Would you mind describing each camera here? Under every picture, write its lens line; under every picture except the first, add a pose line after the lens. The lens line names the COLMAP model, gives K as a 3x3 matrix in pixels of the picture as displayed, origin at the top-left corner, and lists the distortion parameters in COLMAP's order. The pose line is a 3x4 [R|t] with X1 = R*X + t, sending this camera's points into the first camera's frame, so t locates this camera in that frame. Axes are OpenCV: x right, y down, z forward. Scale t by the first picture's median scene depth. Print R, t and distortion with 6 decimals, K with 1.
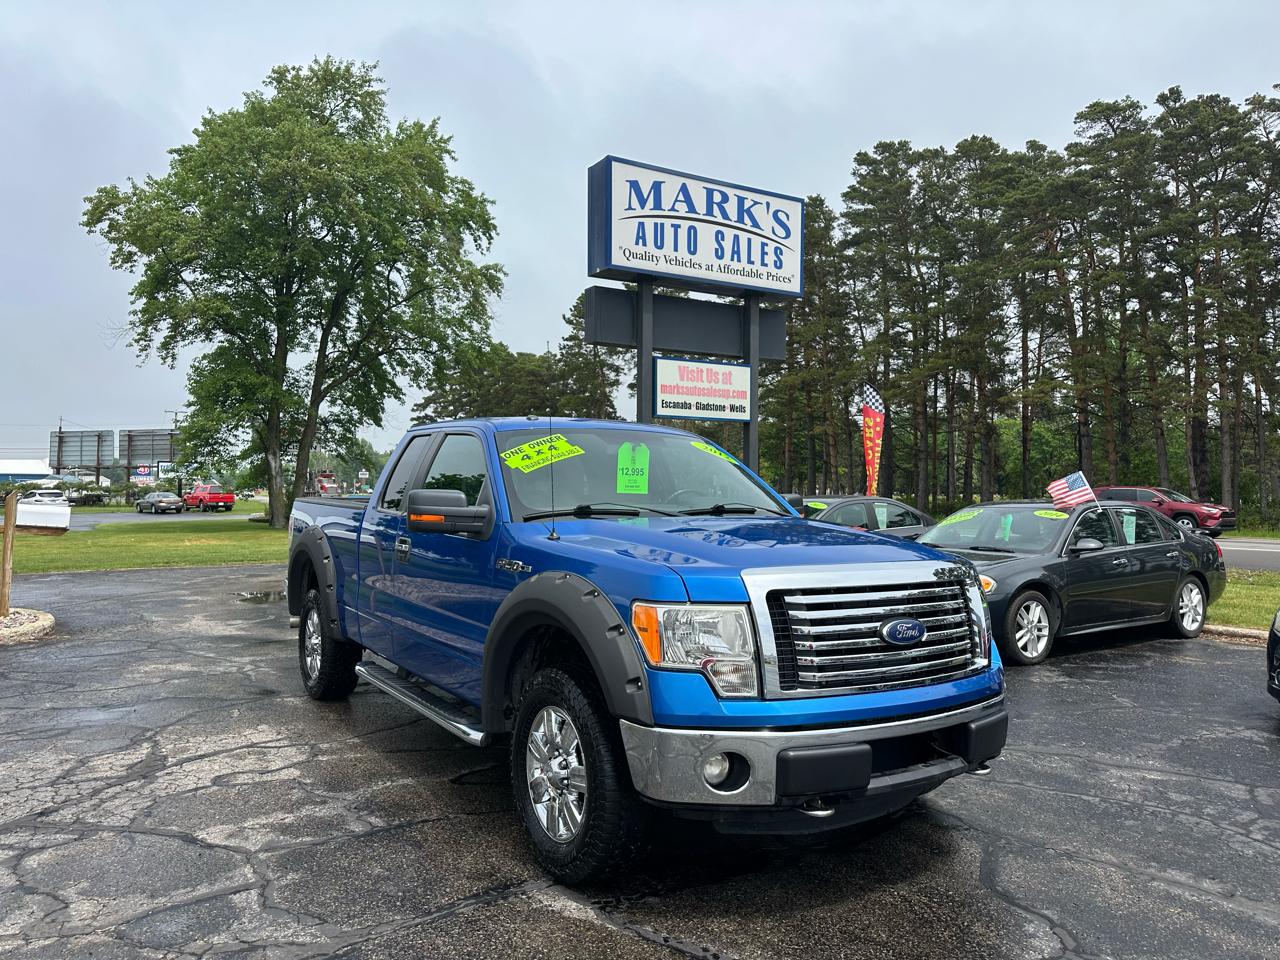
lens RADIAL K [[874.8, 0, 634.8], [0, 874.8, 483.3], [0, 0, 1]] dist [0.062422, -0.067361]
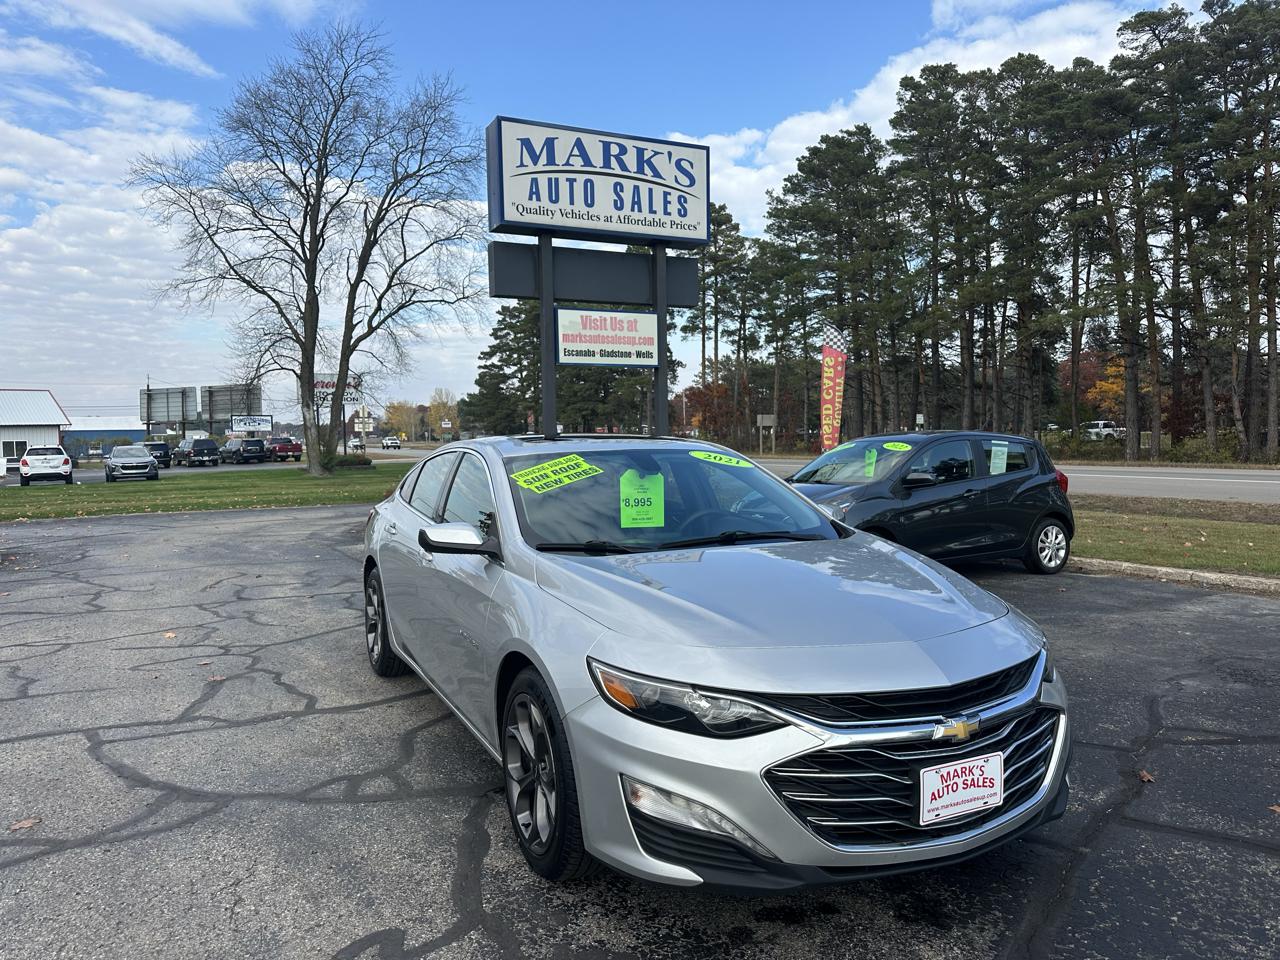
lens RADIAL K [[875.1, 0, 641.7], [0, 875.1, 487.9], [0, 0, 1]] dist [0.060502, -0.076114]
pose [[0.995656, -0.015773, -0.091763, 0.209732], [0.022076, 0.997436, 0.068076, 0.002972], [0.090454, -0.069806, 0.993451, -0.057117]]
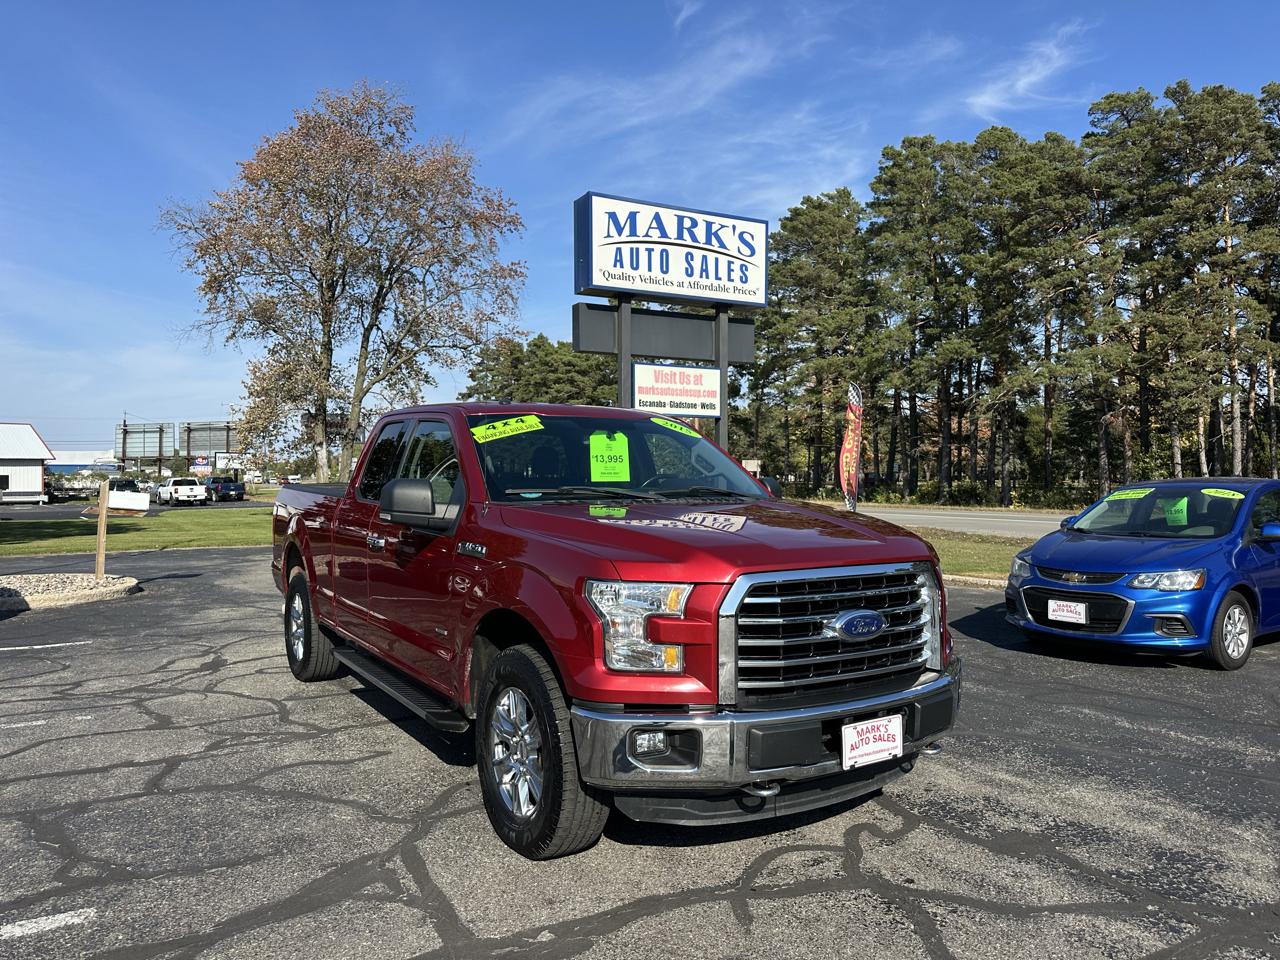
lens RADIAL K [[876.2, 0, 640.7], [0, 876.2, 482.6], [0, 0, 1]] dist [0.077215, -0.105659]
pose [[0.998889, -0.005305, -0.046820, 0.083225], [0.005961, 0.999886, 0.013887, -0.001433], [0.046741, -0.014151, 0.998807, -0.157358]]
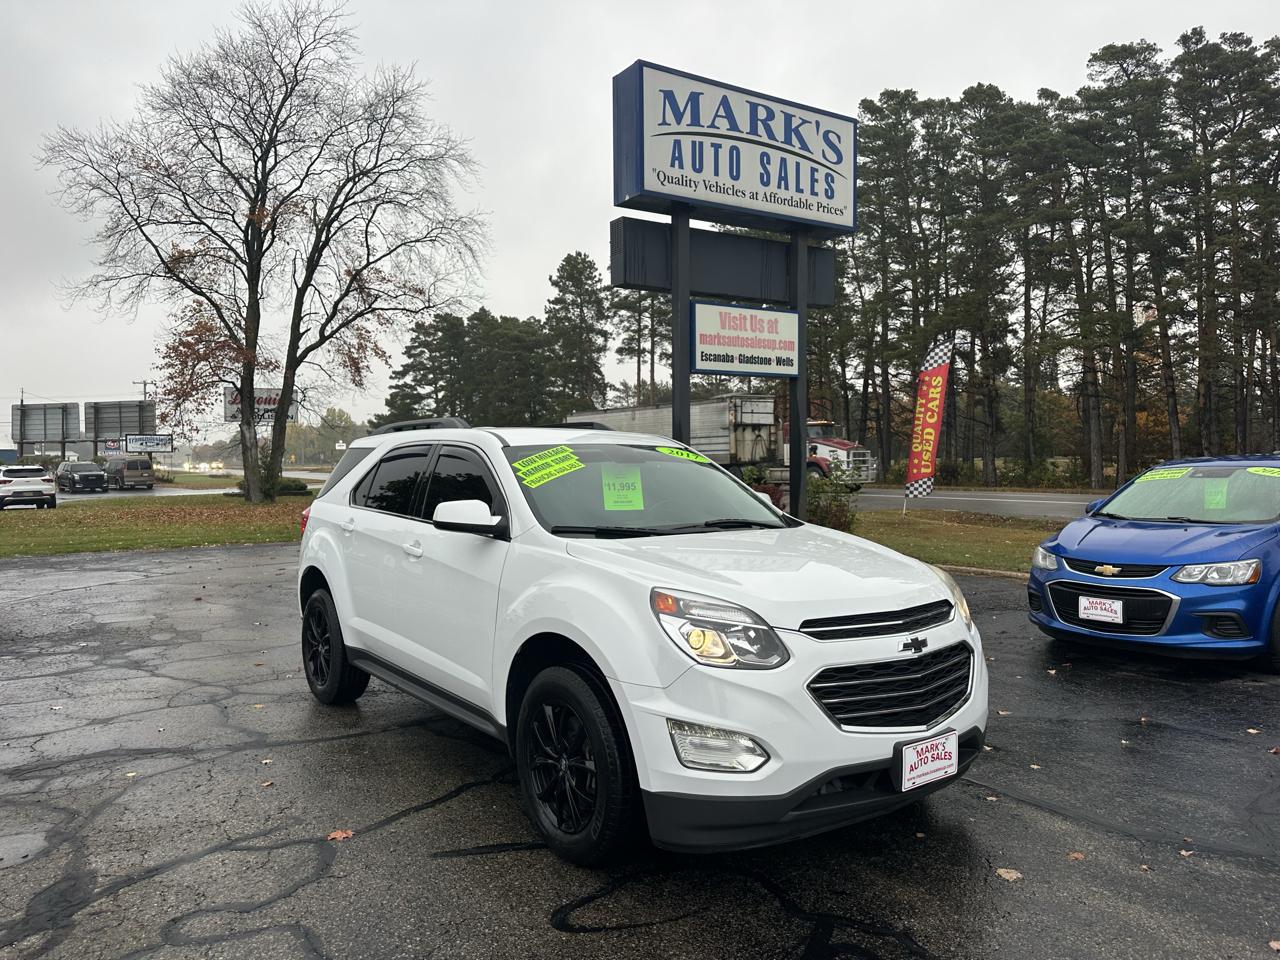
lens RADIAL K [[880.1, 0, 637.1], [0, 880.1, 482.2], [0, 0, 1]] dist [0.042958, -0.043866]
pose [[0.999620, -0.013170, 0.024224, -0.052190], [0.012328, 0.999325, 0.034595, 0.002290], [-0.024663, -0.034283, 0.999108, 0.127303]]
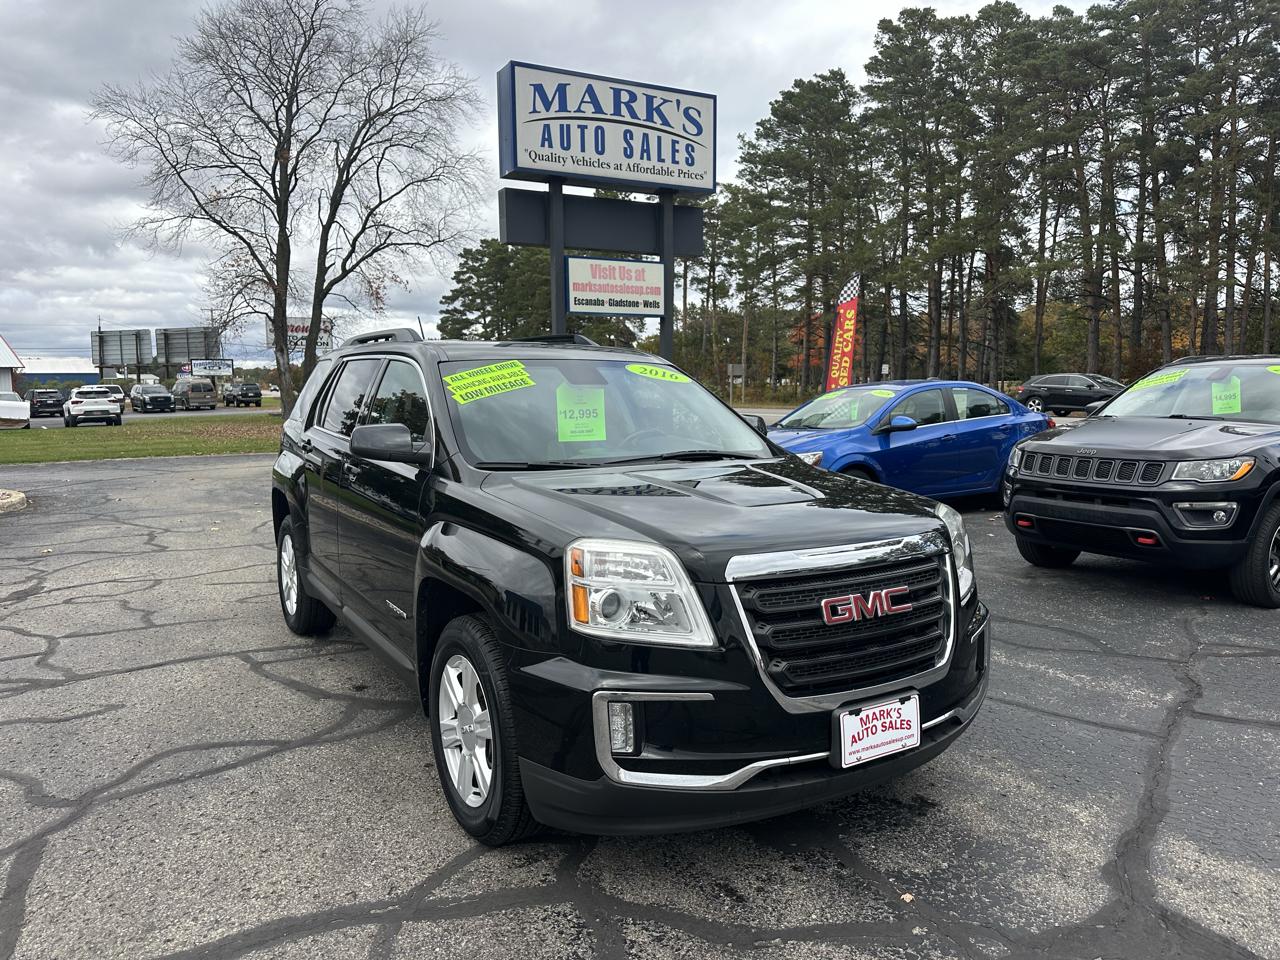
lens RADIAL K [[877.1, 0, 641.8], [0, 877.1, 489.0], [0, 0, 1]] dist [0.045782, -0.052377]
pose [[0.998922, -0.008253, -0.045678, 0.154082], [0.014076, 0.991587, 0.128672, 0.001197], [0.044232, -0.129177, 0.990635, -0.092630]]
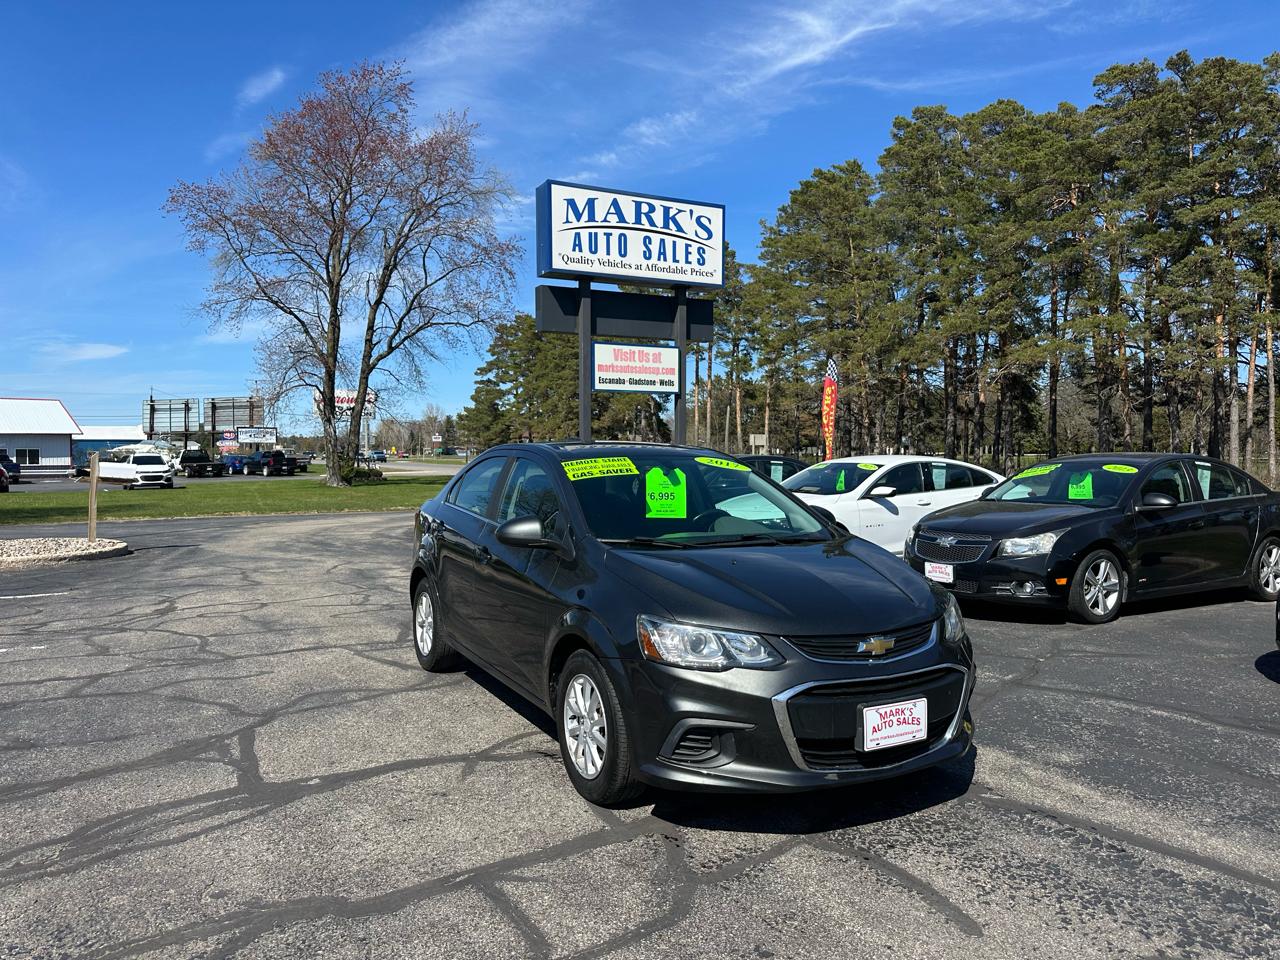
lens RADIAL K [[875.7, 0, 641.8], [0, 875.7, 482.9], [0, 0, 1]] dist [0.083401, -0.109391]
pose [[0.997091, -0.003841, -0.076126, 0.176409], [0.007139, 0.999046, 0.043094, 0.000791], [0.075887, -0.043512, 0.996167, -0.222443]]
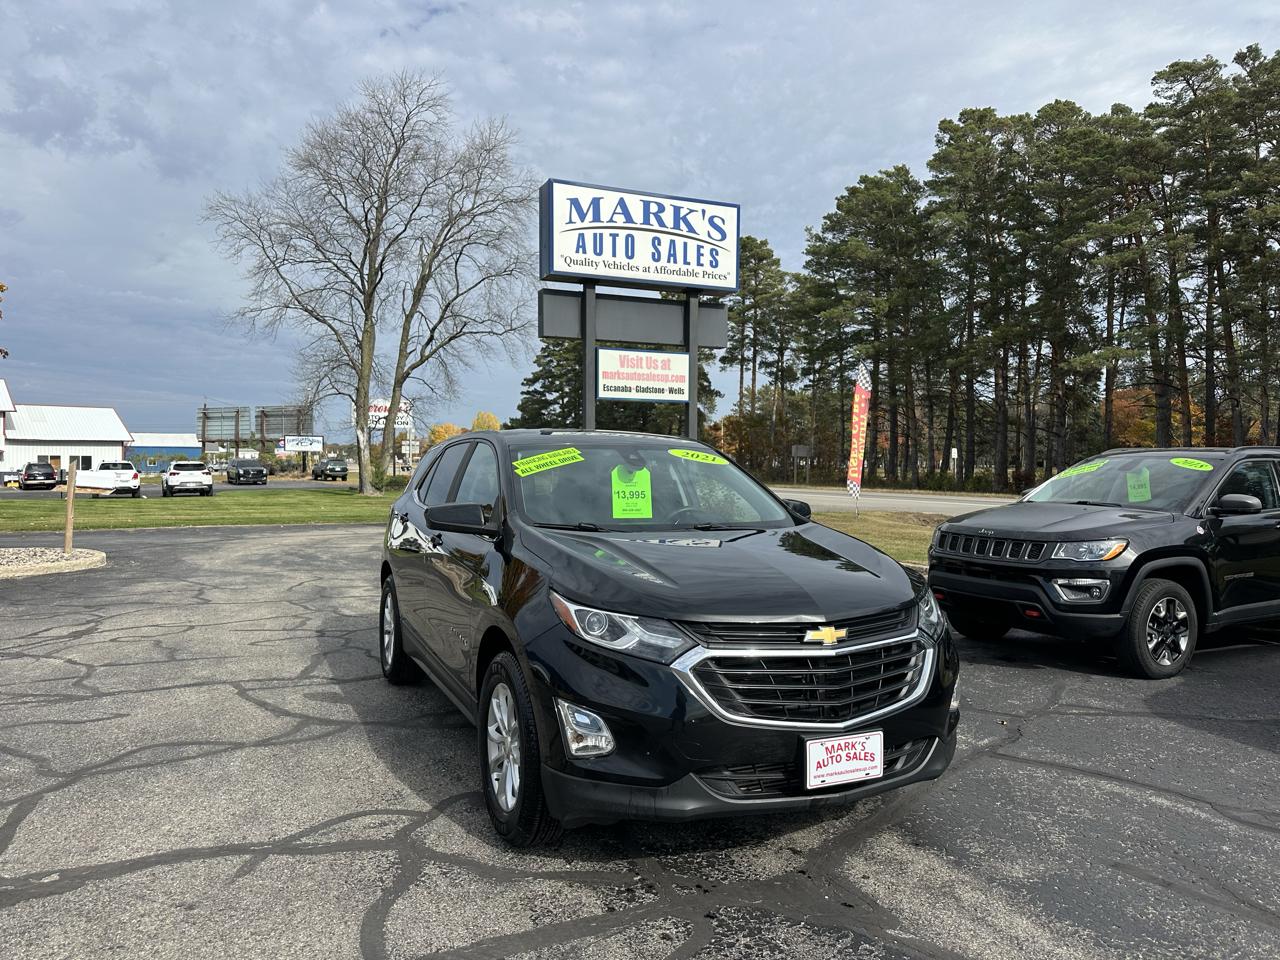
lens RADIAL K [[875.7, 0, 646.2], [0, 875.7, 483.1], [0, 0, 1]] dist [0.064373, -0.072444]
pose [[0.991576, 0.004258, -0.129456, 0.229611], [-0.000168, 0.999501, 0.031589, -0.000466], [0.129526, -0.031301, 0.991082, -0.154298]]
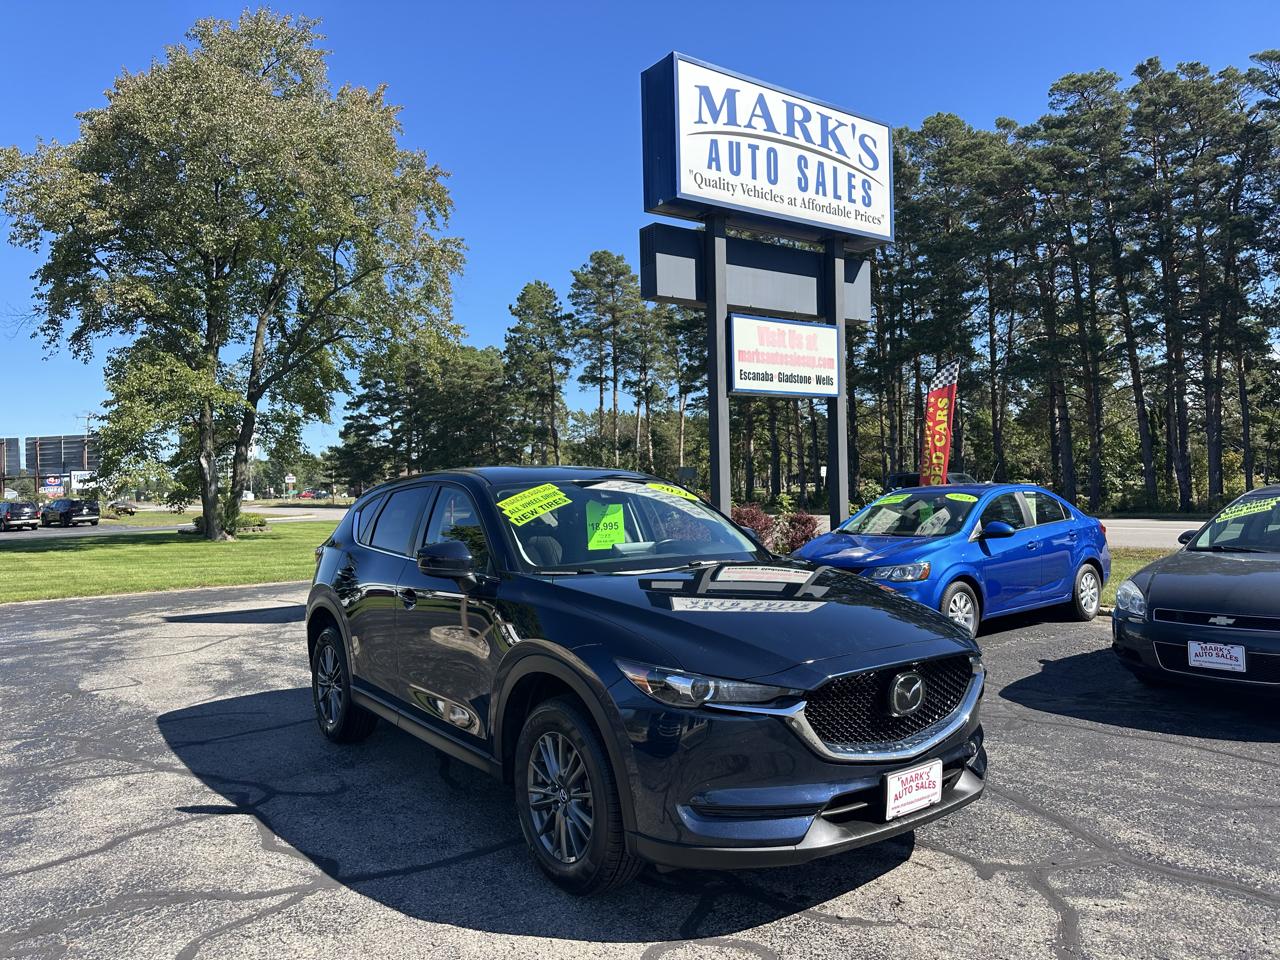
lens RADIAL K [[879.1, 0, 628.2], [0, 879.1, 479.6], [0, 0, 1]] dist [0.037858, -0.044892]
pose [[0.997300, -0.025890, 0.068719, -0.120237], [0.025955, 0.999663, -0.000042, 0.000893], [-0.068695, 0.001825, 0.997636, 0.210847]]
